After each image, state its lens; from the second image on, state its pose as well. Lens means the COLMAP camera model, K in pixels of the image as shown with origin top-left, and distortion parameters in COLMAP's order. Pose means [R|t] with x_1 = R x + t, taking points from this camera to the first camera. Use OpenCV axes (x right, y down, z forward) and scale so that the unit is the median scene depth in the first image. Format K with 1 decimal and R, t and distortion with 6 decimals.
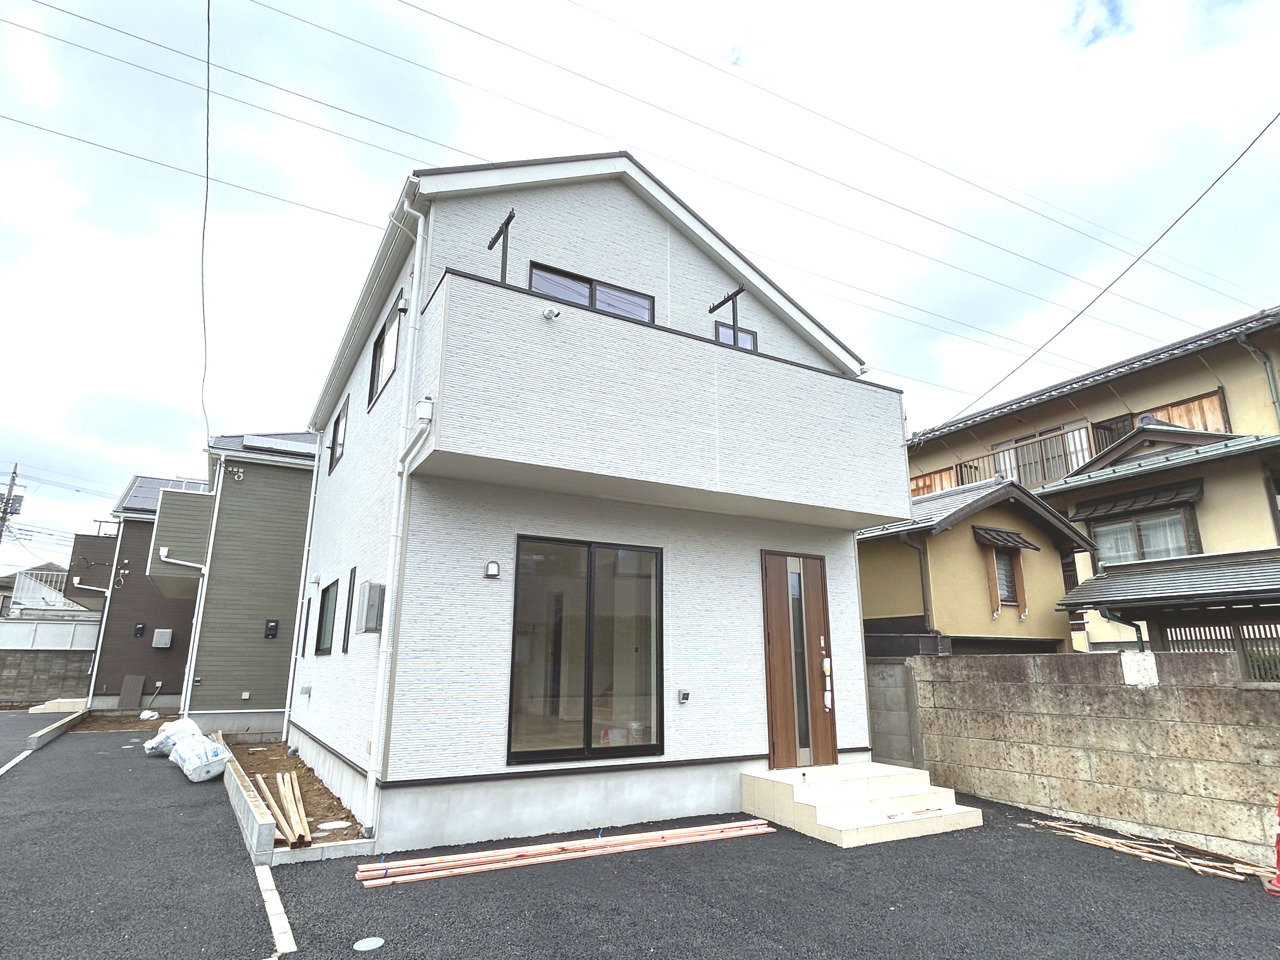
lens RADIAL K [[731.3, 0, 637.3], [0, 731.3, 480.0], [0, 0, 1]] dist [-0.007732, 0.007771]
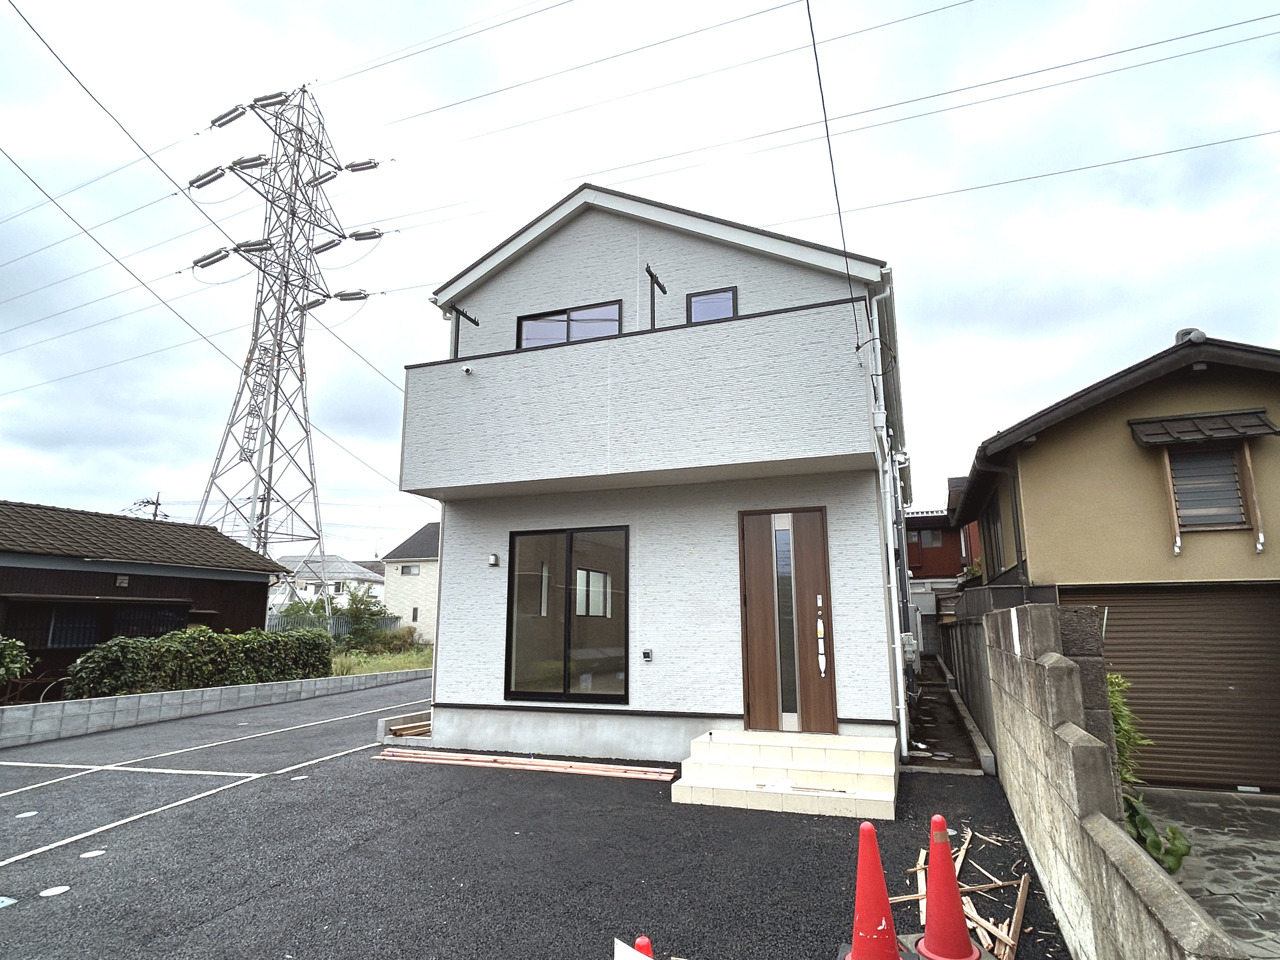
lens RADIAL K [[731.3, 0, 636.7], [0, 731.3, 481.7], [0, 0, 1]] dist [-0.007732, 0.007771]
pose [[0.633360, -0.154606, -0.758256, 0.891803], [0.196474, 0.979860, -0.035678, 0.068894], [0.748500, -0.126380, 0.650980, 0.276841]]
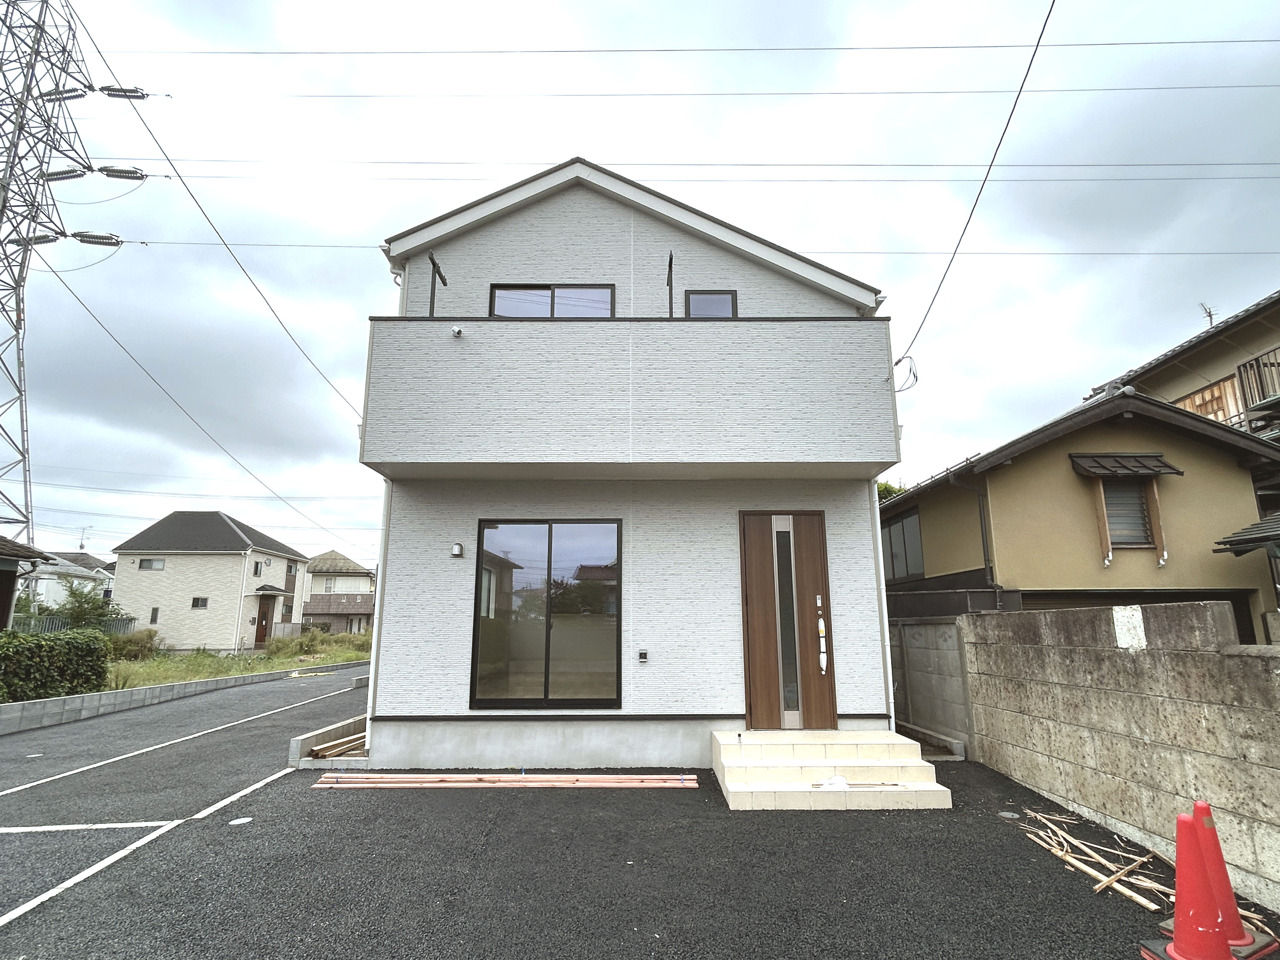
lens RADIAL K [[690.9, 0, 634.2], [0, 690.9, 480.3], [0, 0, 1]] dist [-0.009416, 0.006898]
pose [[0.868038, -0.109750, -0.484216, 0.537308], [0.127422, 0.991842, 0.003619, 0.035095], [0.479869, -0.064841, 0.874941, 0.122270]]
